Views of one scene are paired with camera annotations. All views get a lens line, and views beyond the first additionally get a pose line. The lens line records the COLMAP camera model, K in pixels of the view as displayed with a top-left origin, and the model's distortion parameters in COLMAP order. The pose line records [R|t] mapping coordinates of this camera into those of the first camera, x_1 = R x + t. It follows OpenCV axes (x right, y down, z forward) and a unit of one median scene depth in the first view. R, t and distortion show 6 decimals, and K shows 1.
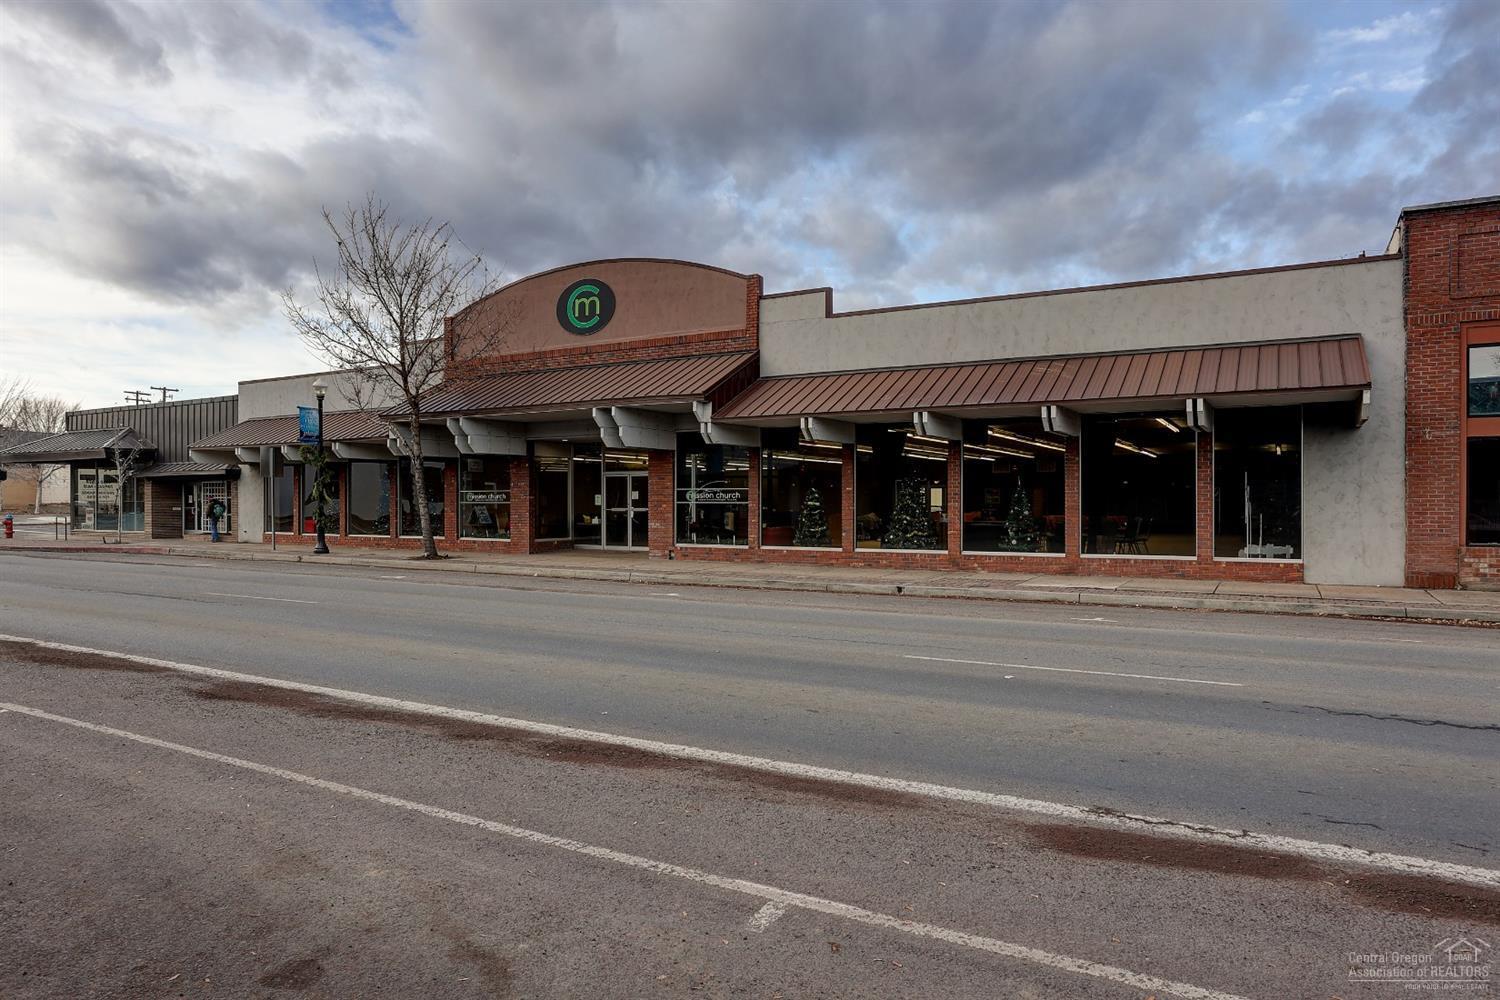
lens RADIAL K [[978.6, 0, 750.0], [0, 978.6, 500.0], [0, 0, 1]] dist [-0.041263, 0.001009]
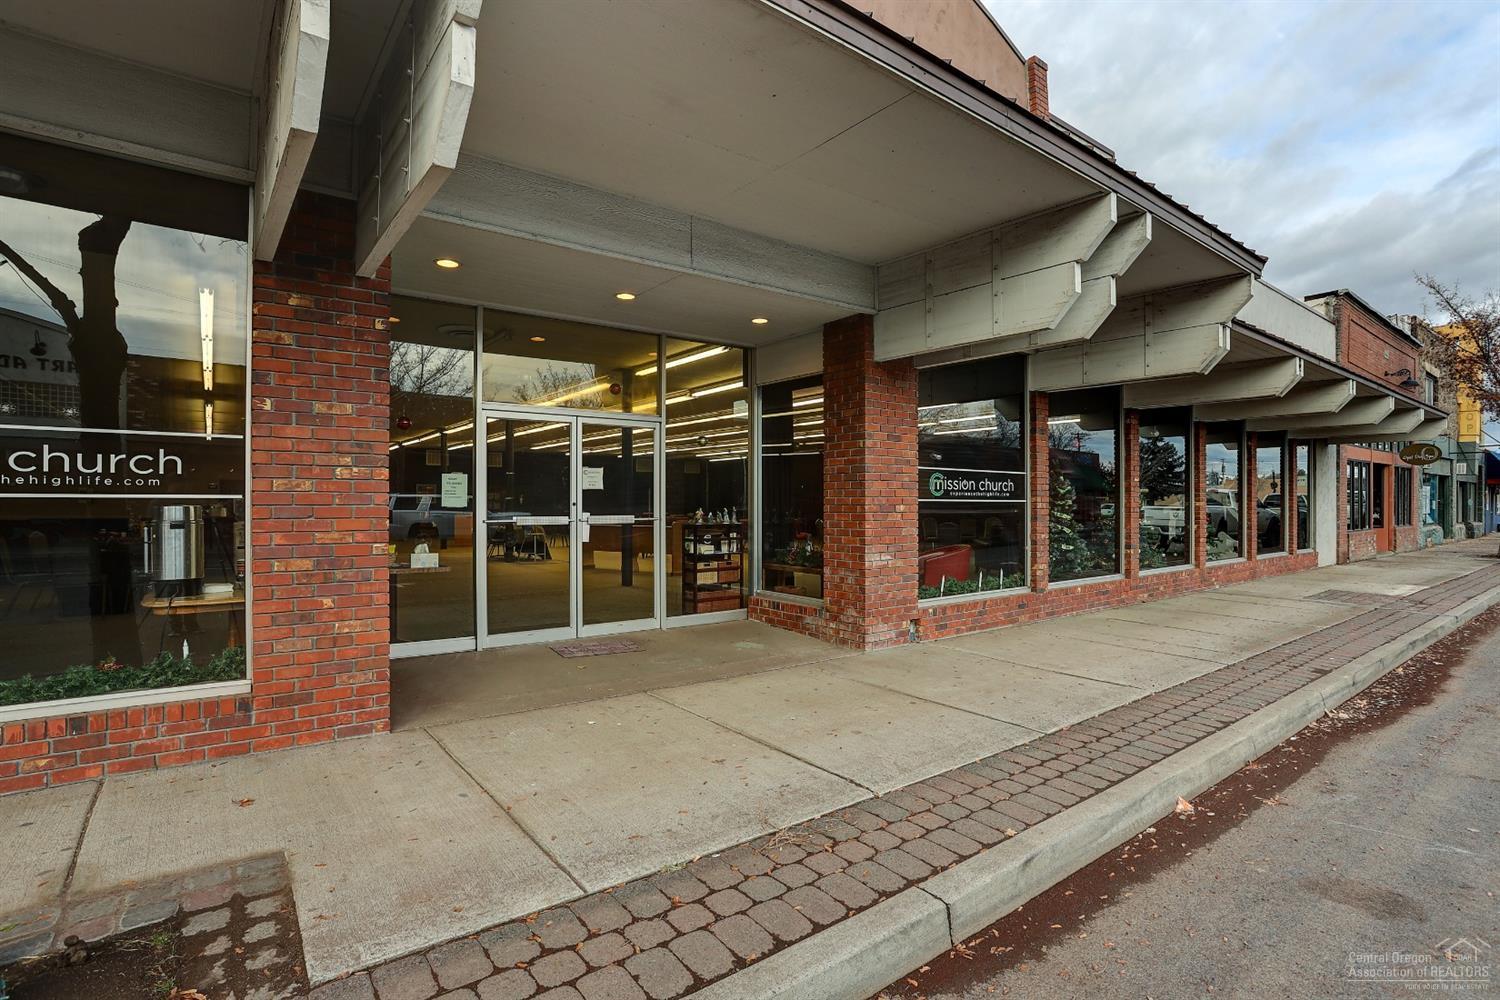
lens RADIAL K [[733.7, 0, 763.9], [0, 733.7, 503.9], [0, 0, 1]] dist [-0.076568, 0.032144]
pose [[0.357860, 0.002130, 0.933773, -0.359561], [-0.001571, 0.999997, -0.001679, 0.004702], [-0.933774, -0.000866, 0.357862, 0.895529]]
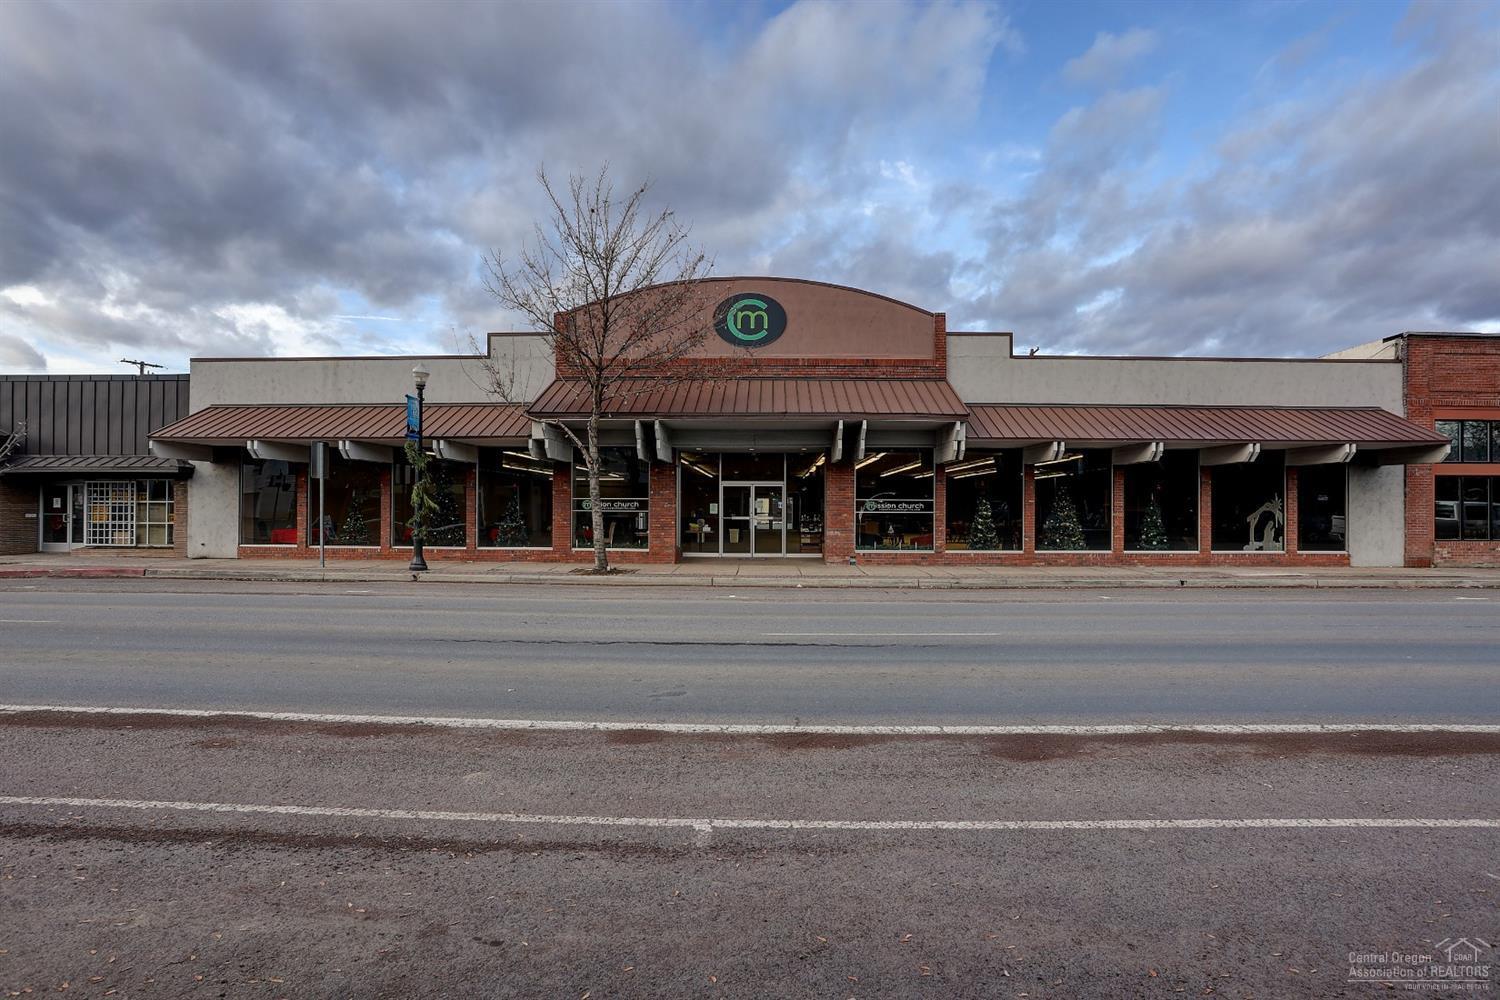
lens RADIAL K [[733.7, 0, 763.9], [0, 733.7, 503.9], [0, 0, 1]] dist [-0.076568, 0.032144]
pose [[0.865492, 0.009745, 0.500828, -0.536268], [-0.006358, 0.999944, -0.008469, 0.001111], [-0.500882, 0.004146, 0.865505, 0.330566]]
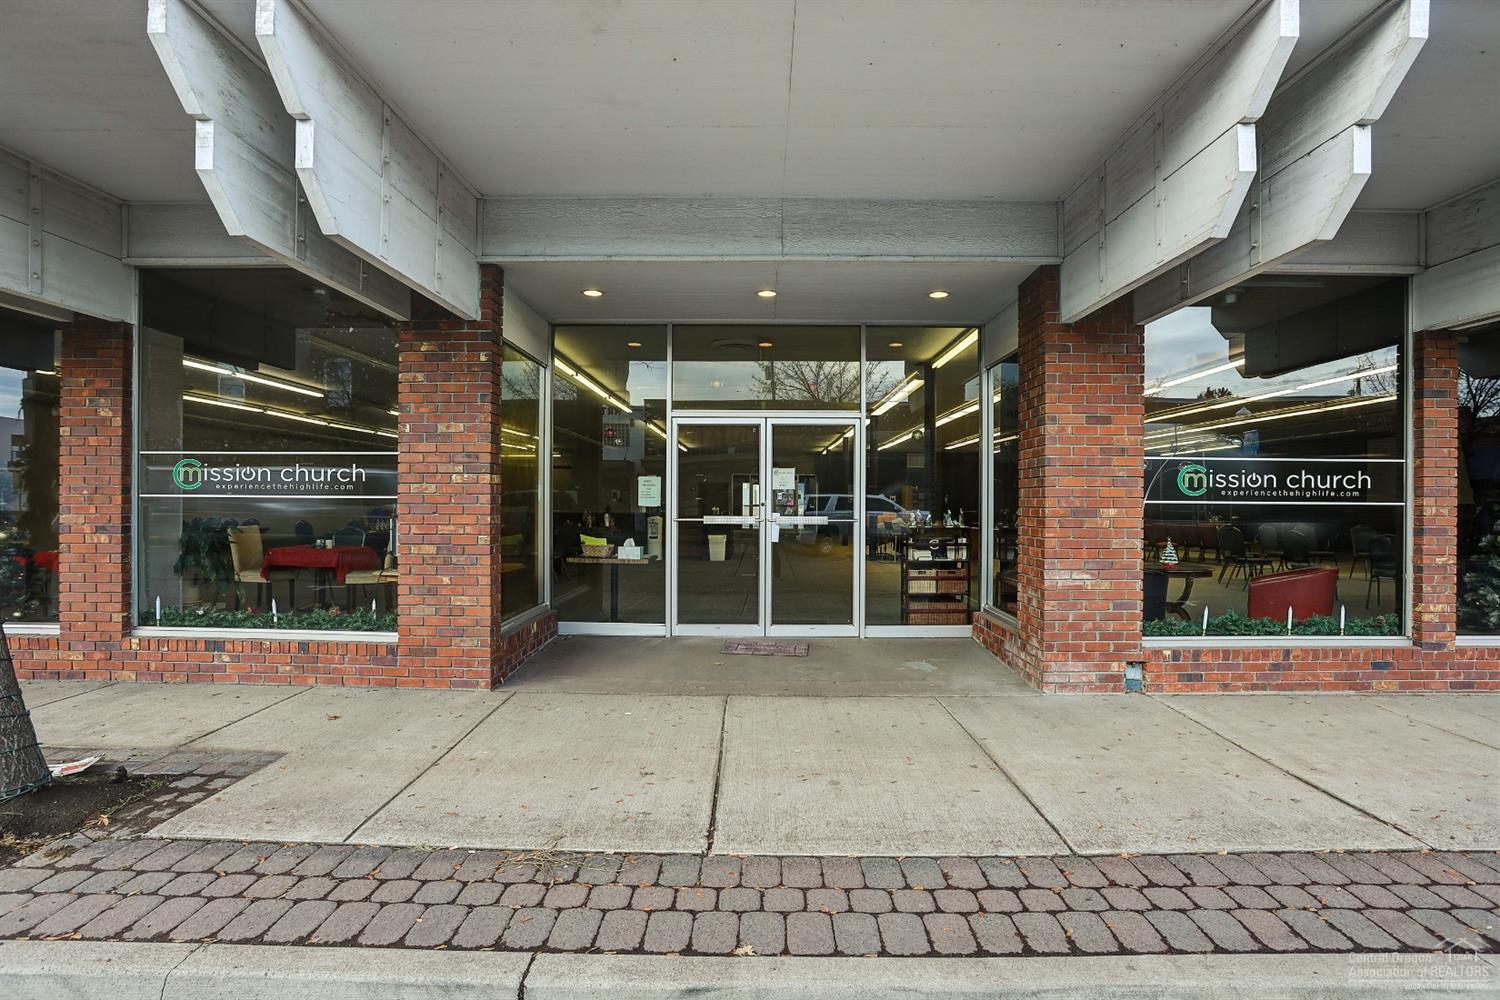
lens RADIAL K [[733.7, 0, 763.9], [0, 733.7, 503.9], [0, 0, 1]] dist [-0.076568, 0.032144]
pose [[0.858399, 0.005974, 0.512947, -0.273166], [-0.007882, 0.999968, 0.001544, 0.003818], [-0.512922, -0.005368, 0.858419, 0.820052]]
